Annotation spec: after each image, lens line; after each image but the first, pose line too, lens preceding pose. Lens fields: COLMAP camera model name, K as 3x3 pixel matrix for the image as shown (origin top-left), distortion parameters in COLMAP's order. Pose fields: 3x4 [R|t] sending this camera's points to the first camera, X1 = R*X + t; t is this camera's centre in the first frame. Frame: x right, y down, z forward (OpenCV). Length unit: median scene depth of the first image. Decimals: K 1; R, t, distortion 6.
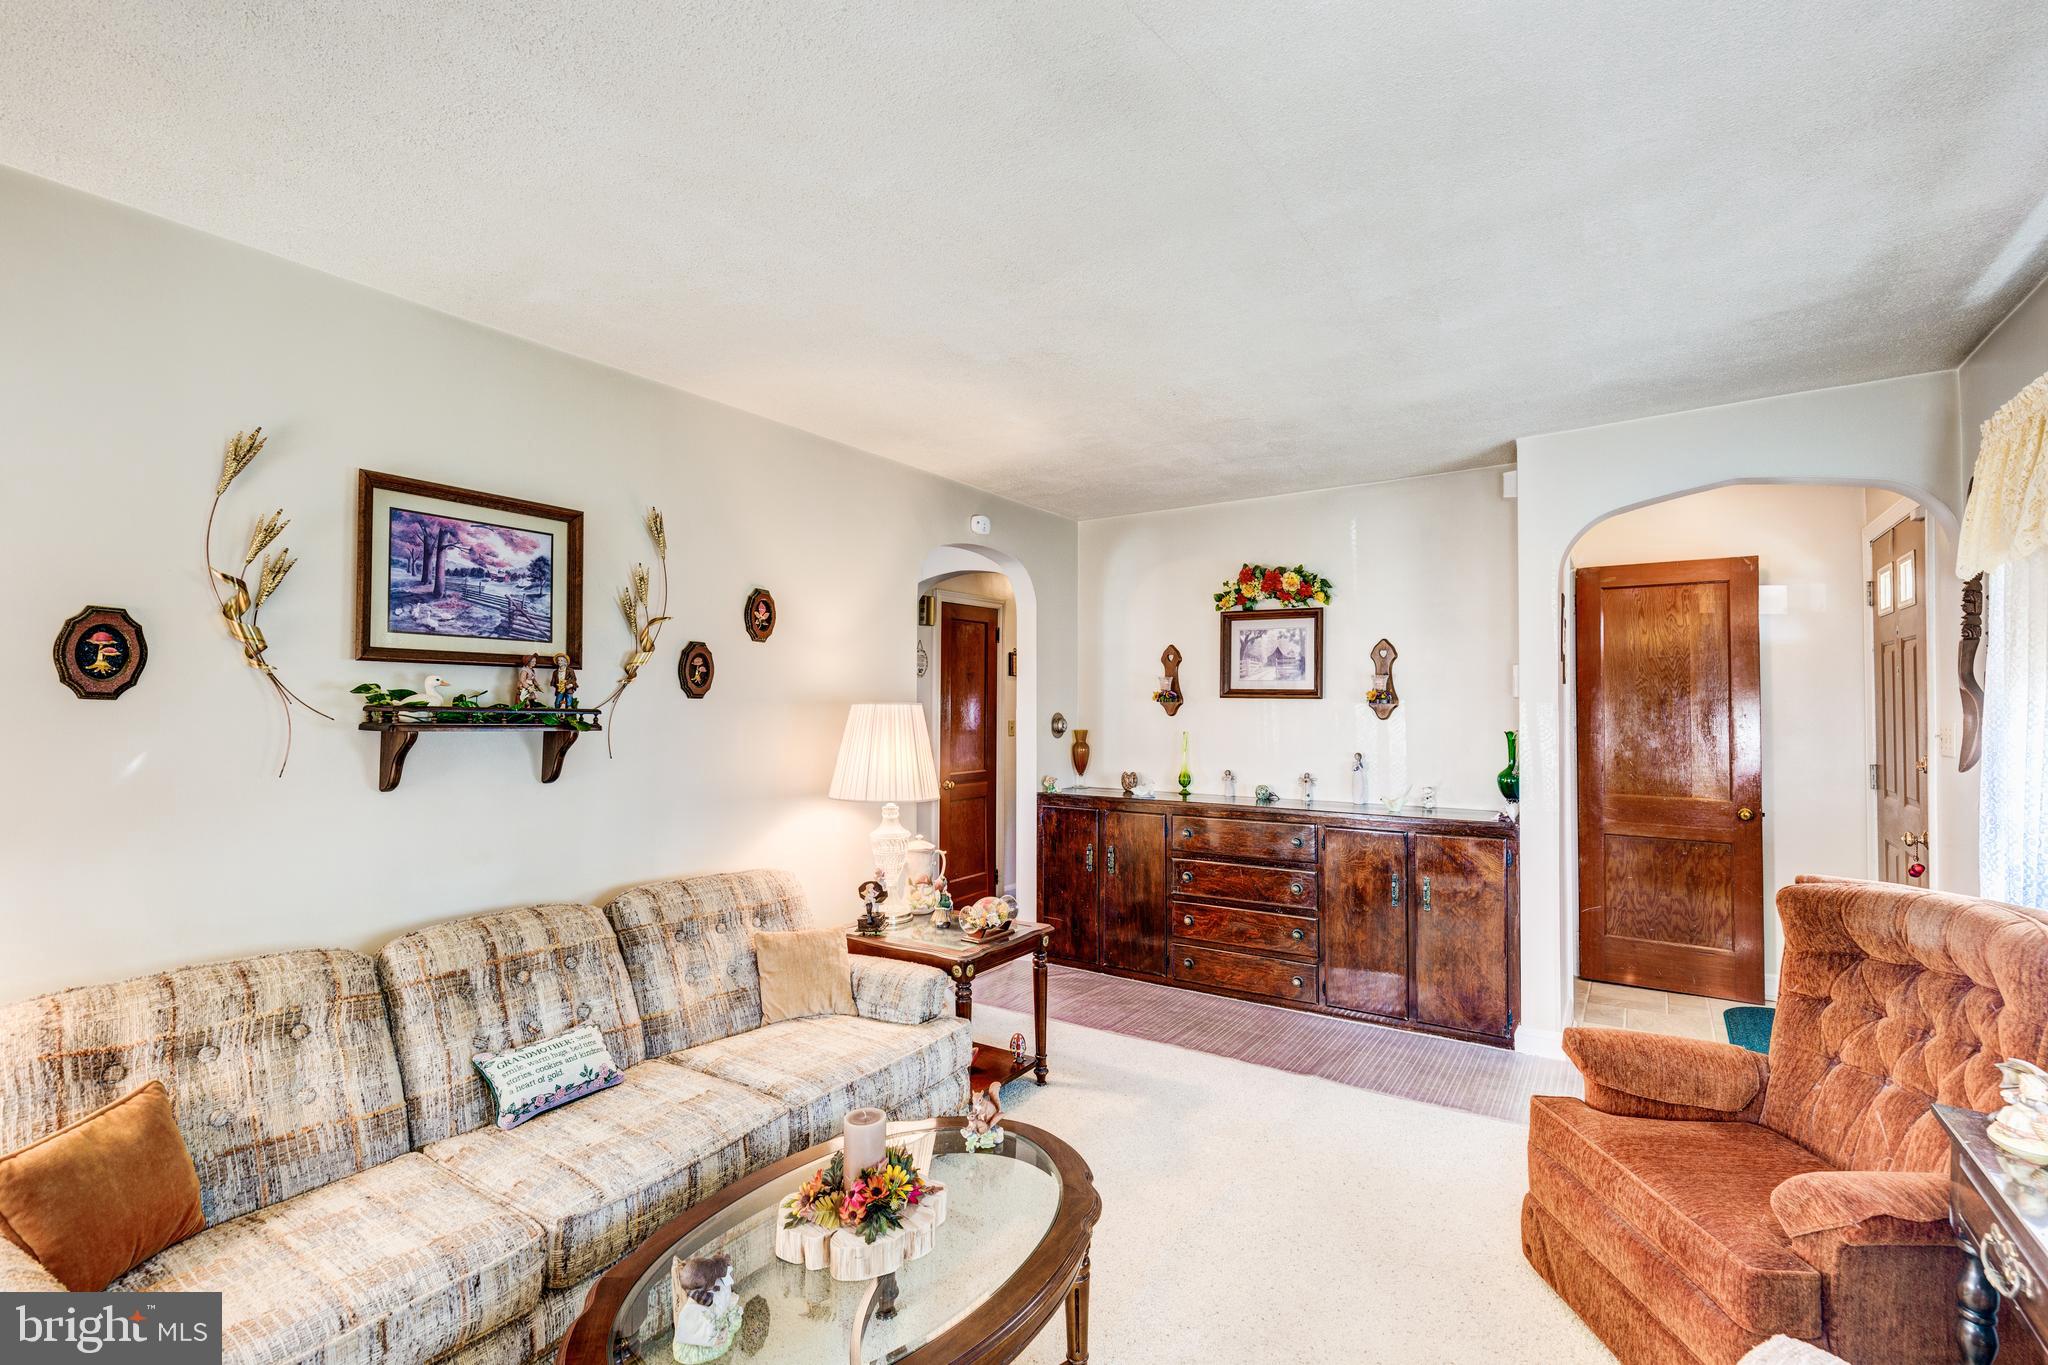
lens RADIAL K [[913.4, 0, 1022.0], [0, 913.4, 686.5], [0, 0, 1]] dist [0.002482, -0.000104]
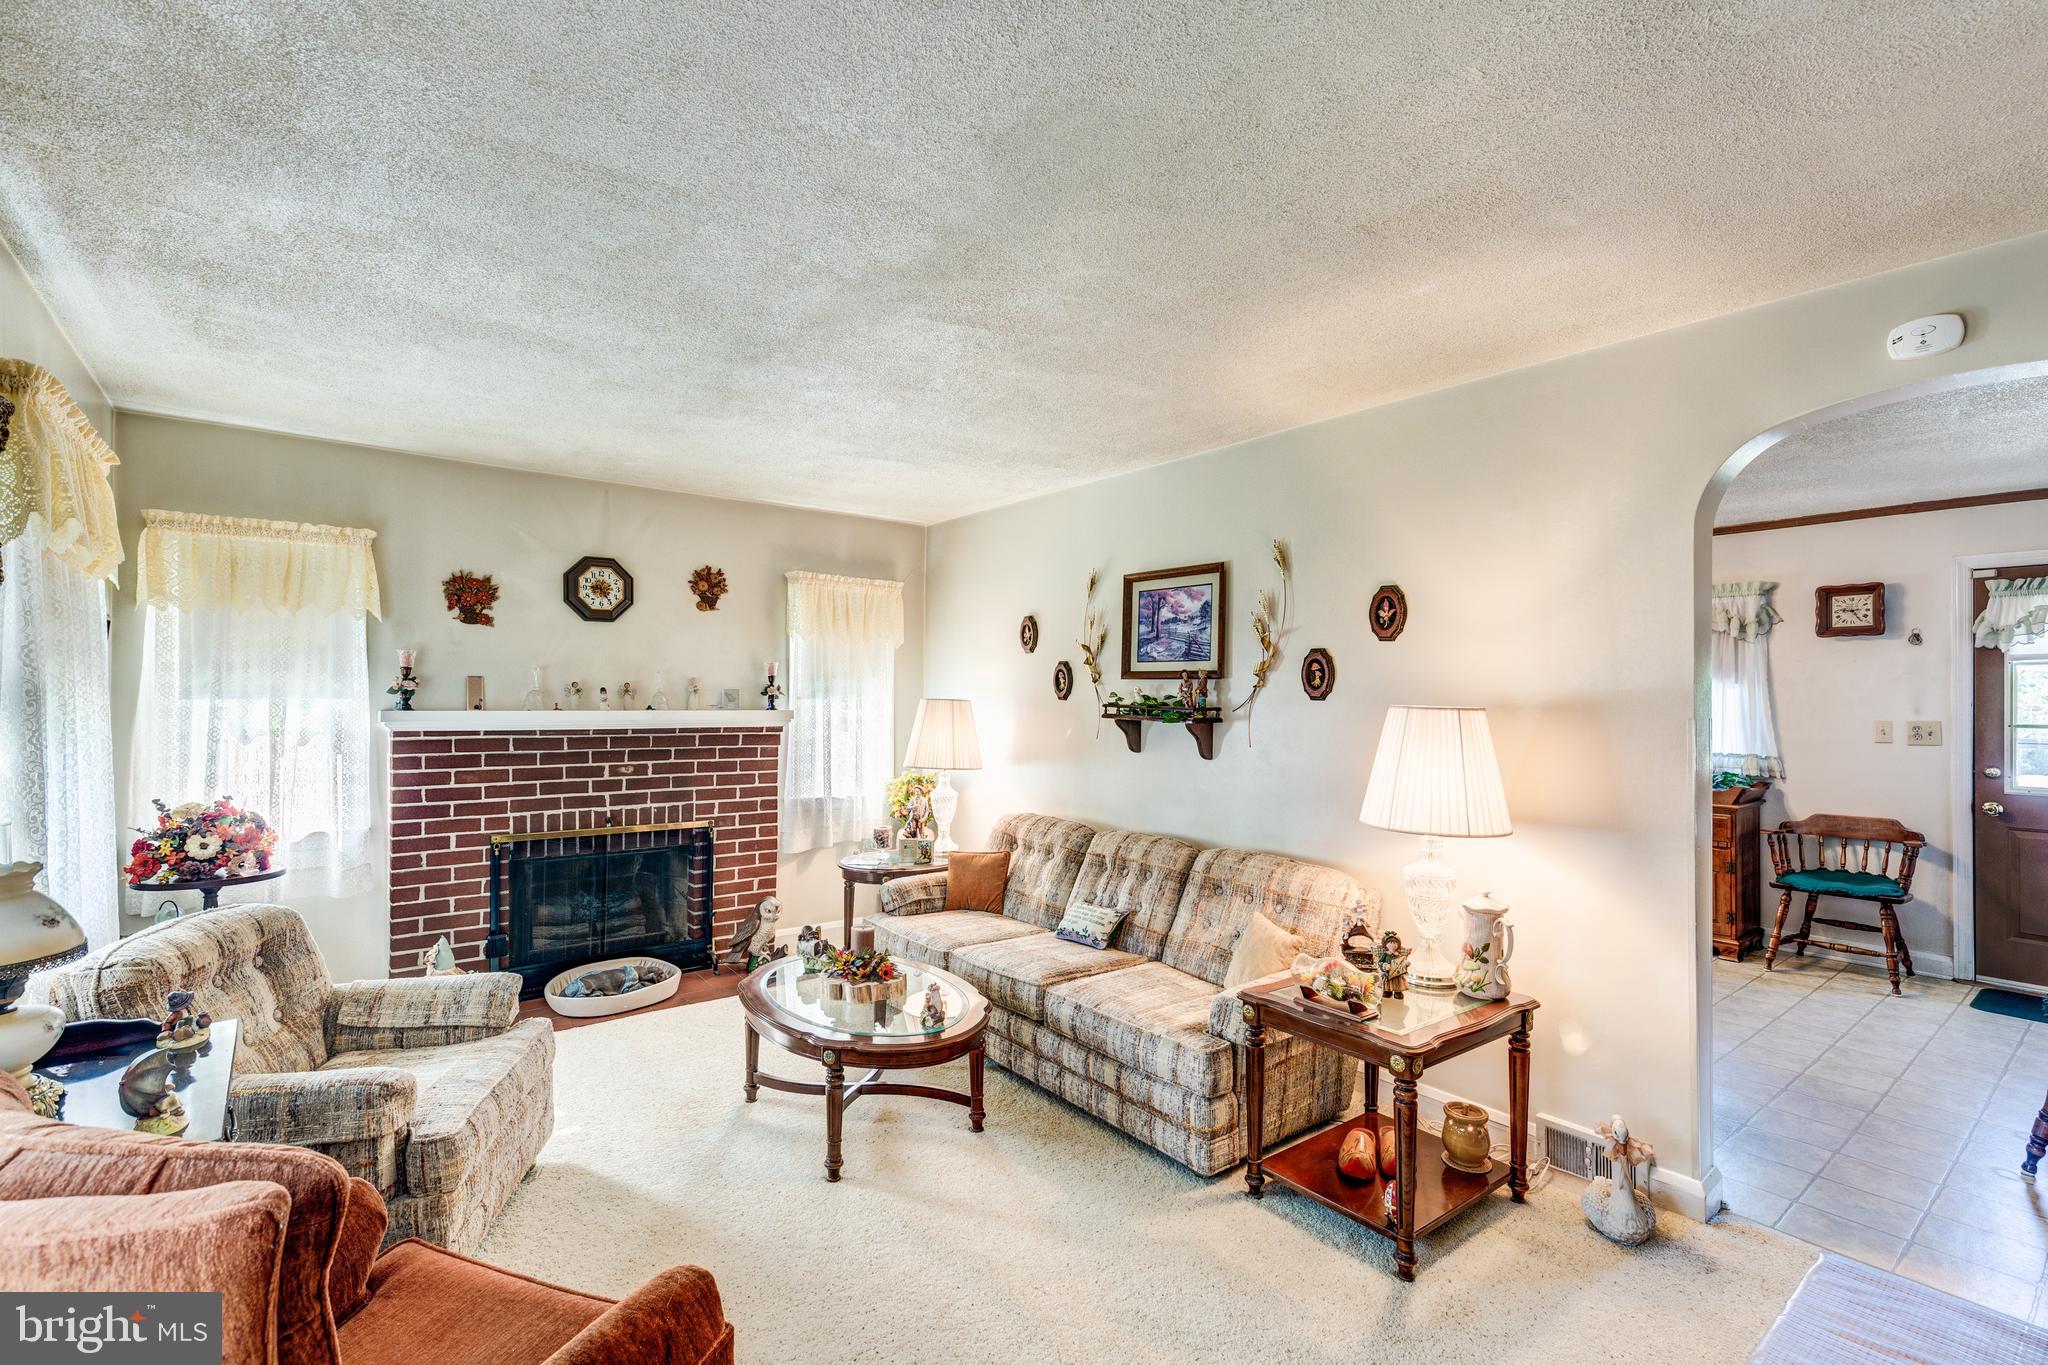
lens RADIAL K [[910.1, 0, 1014.4], [0, 910.1, 689.3], [0, 0, 1]] dist [0.003870, -0.000600]
pose [[-0.311119, -0.011037, -0.950307, 0.947875], [0.010539, 0.999831, -0.015062, 0.014777], [0.950313, -0.014702, -0.310950, 1.192142]]
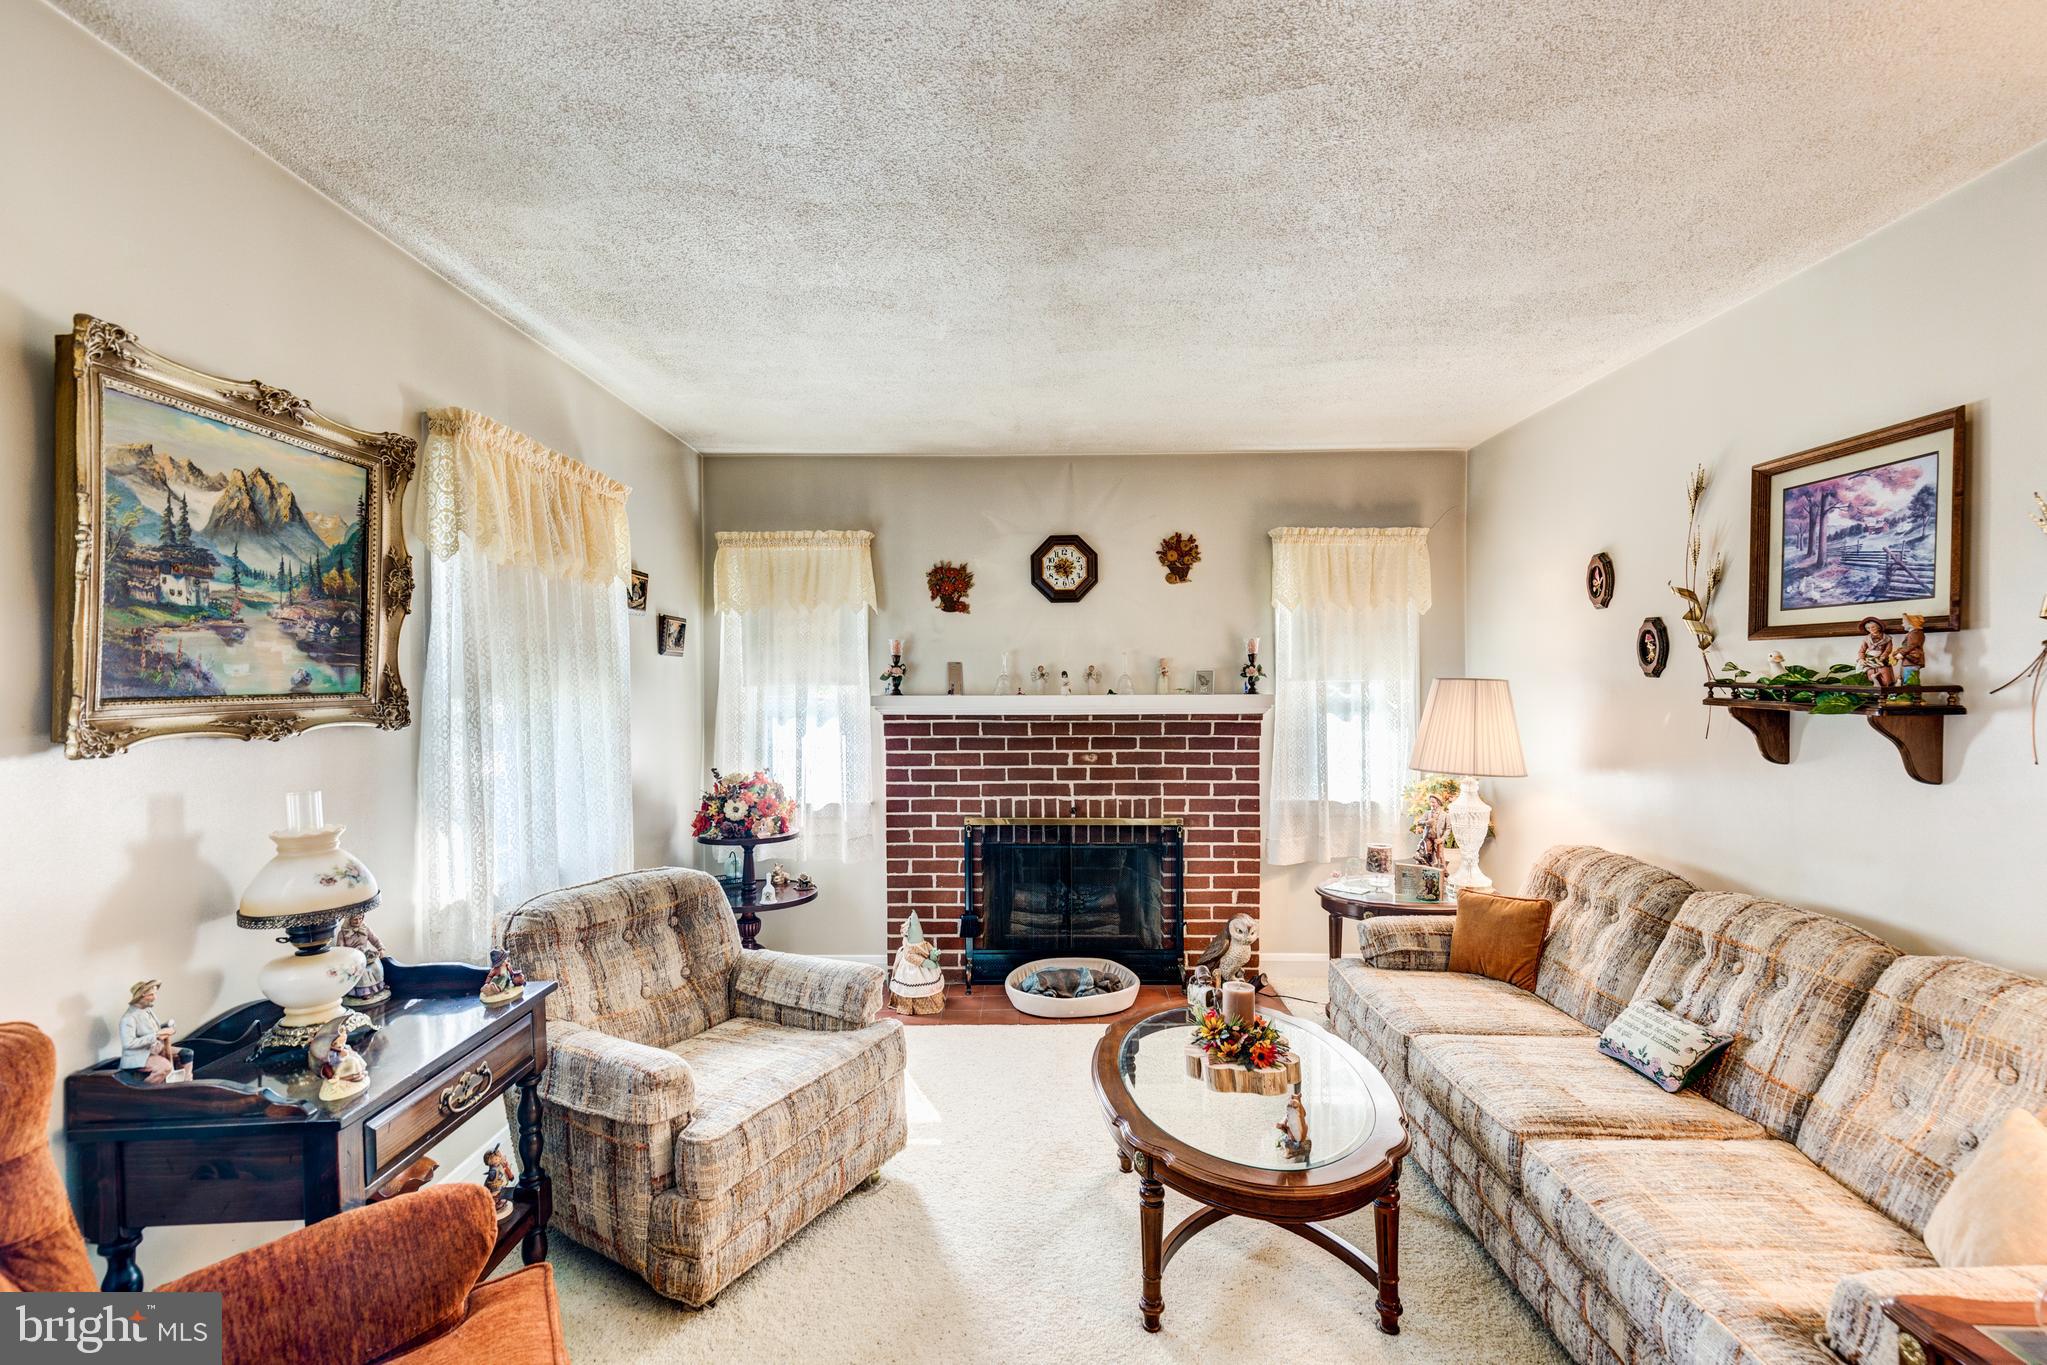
lens RADIAL K [[924.3, 0, 1031.1], [0, 924.3, 685.9], [0, 0, 1]] dist [0.014184, -0.006284]
pose [[-0.831332, 0.006138, -0.555741, 0.543523], [0.015329, 0.999812, -0.011888, 0.022791], [0.555564, -0.018402, -0.831270, 1.267767]]
